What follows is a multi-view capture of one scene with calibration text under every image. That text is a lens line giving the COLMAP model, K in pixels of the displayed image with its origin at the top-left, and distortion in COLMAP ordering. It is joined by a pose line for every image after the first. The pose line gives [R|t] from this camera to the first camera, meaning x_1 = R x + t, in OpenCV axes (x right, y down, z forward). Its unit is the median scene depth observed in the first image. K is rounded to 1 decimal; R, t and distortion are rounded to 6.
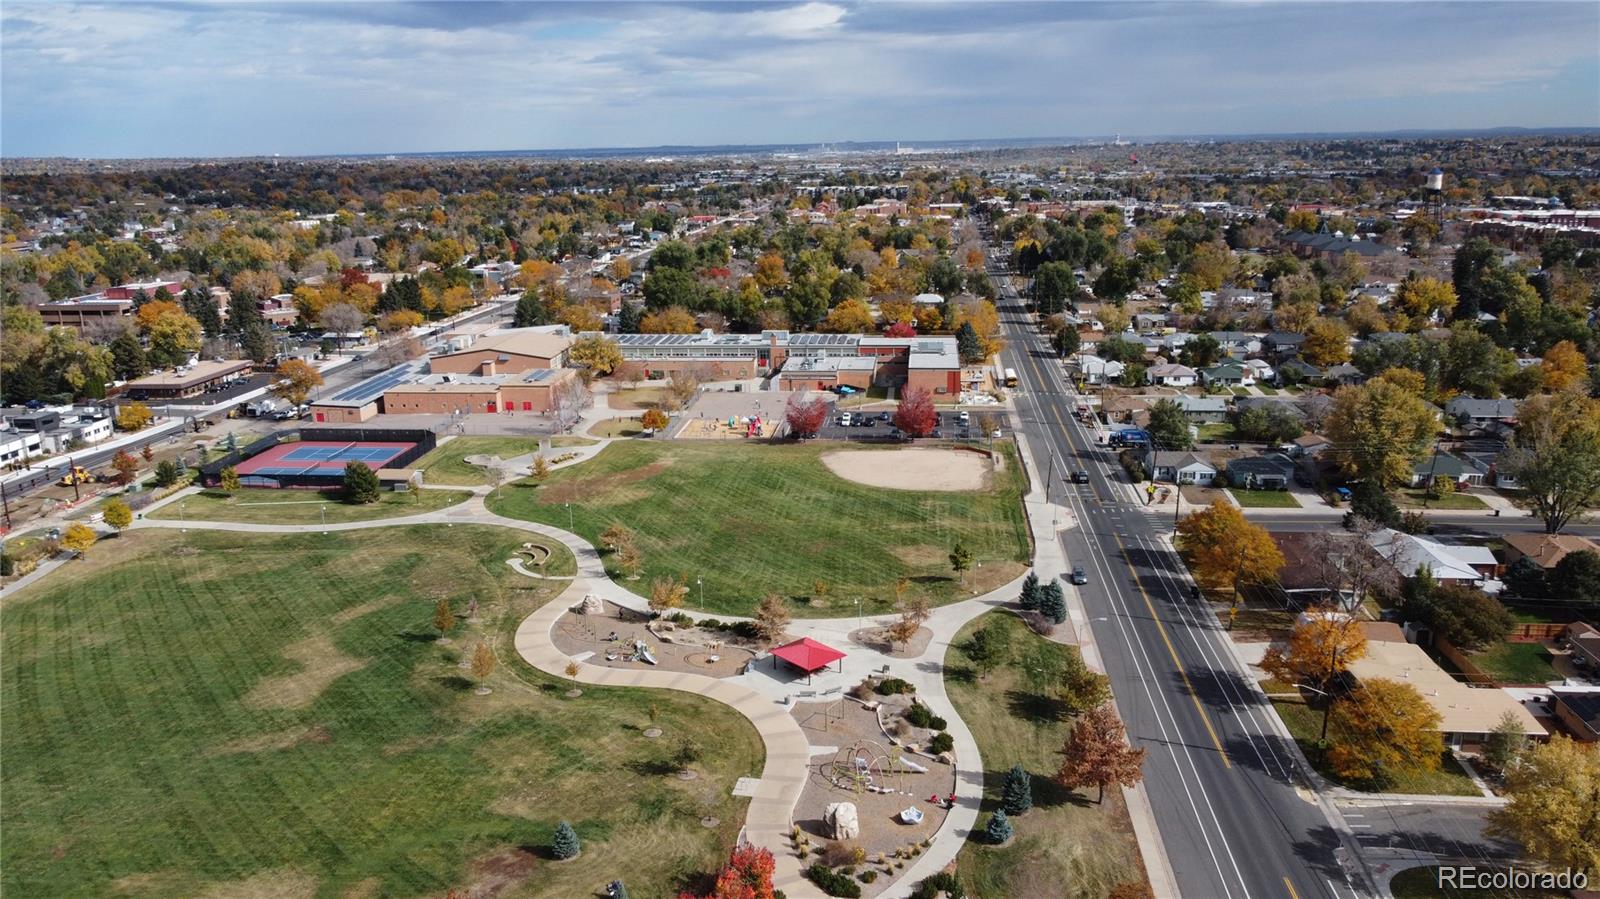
lens RADIAL K [[1221.3, 0, 800.0], [0, 1221.3, 449.5], [0, 0, 1]] dist [-0.002754, -0.006193]
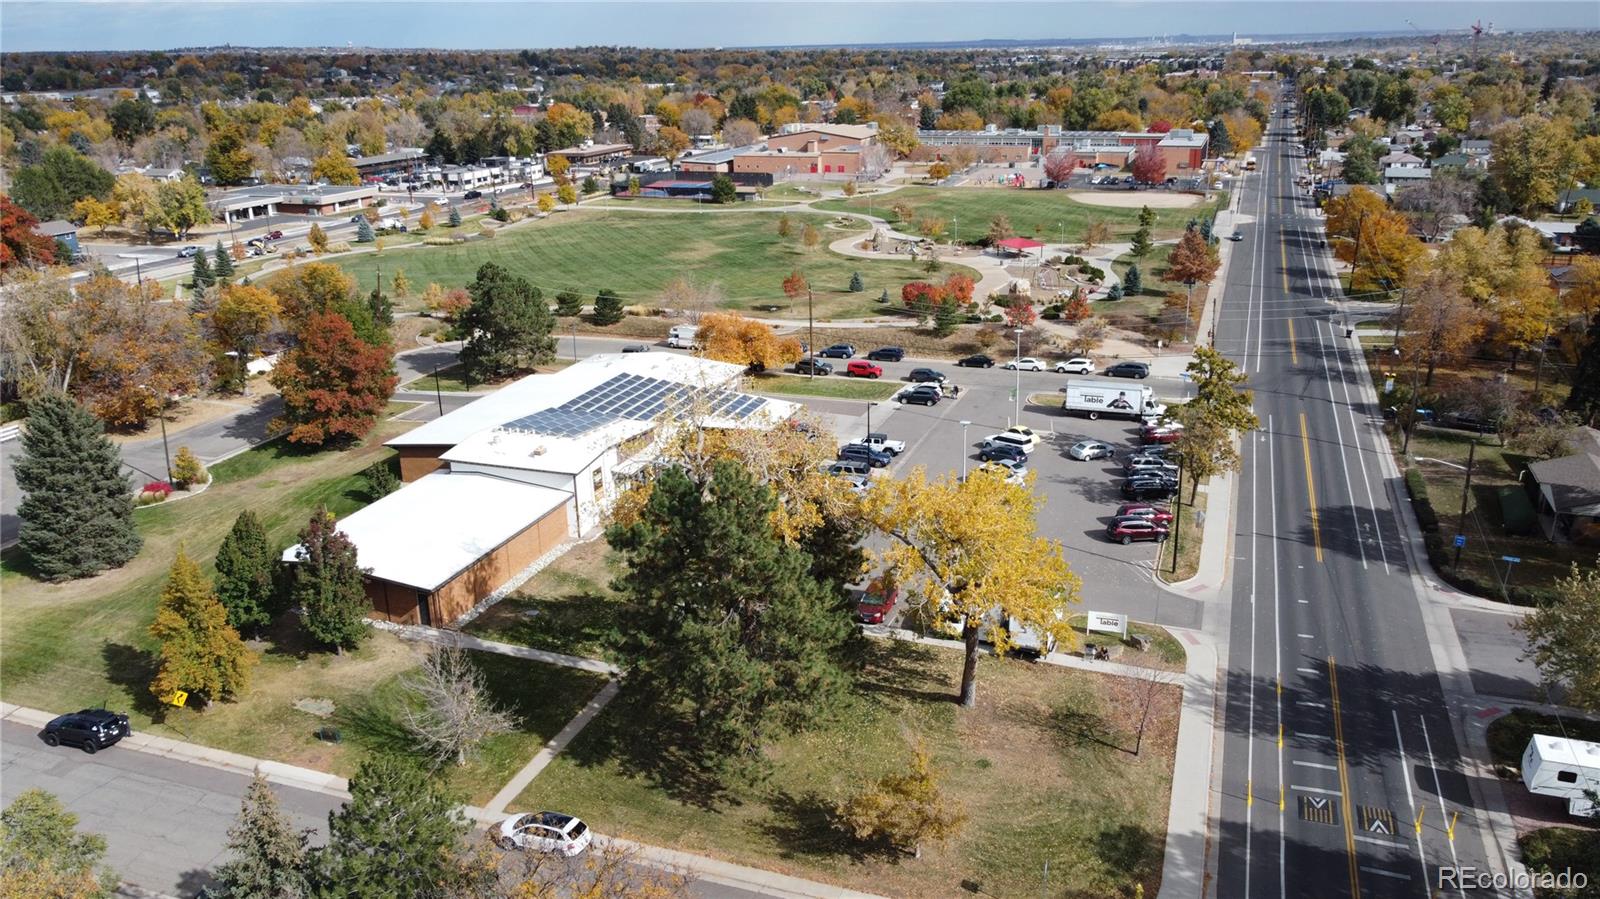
lens RADIAL K [[1200.9, 0, 800.0], [0, 1200.9, 449.5], [0, 0, 1]] dist [-0.008814, -0.005281]
pose [[0.968522, 0.079462, -0.235905, 0.046793], [-0.057994, 0.993633, 0.096594, 0.121682], [0.242078, -0.079873, 0.966964, -0.213442]]
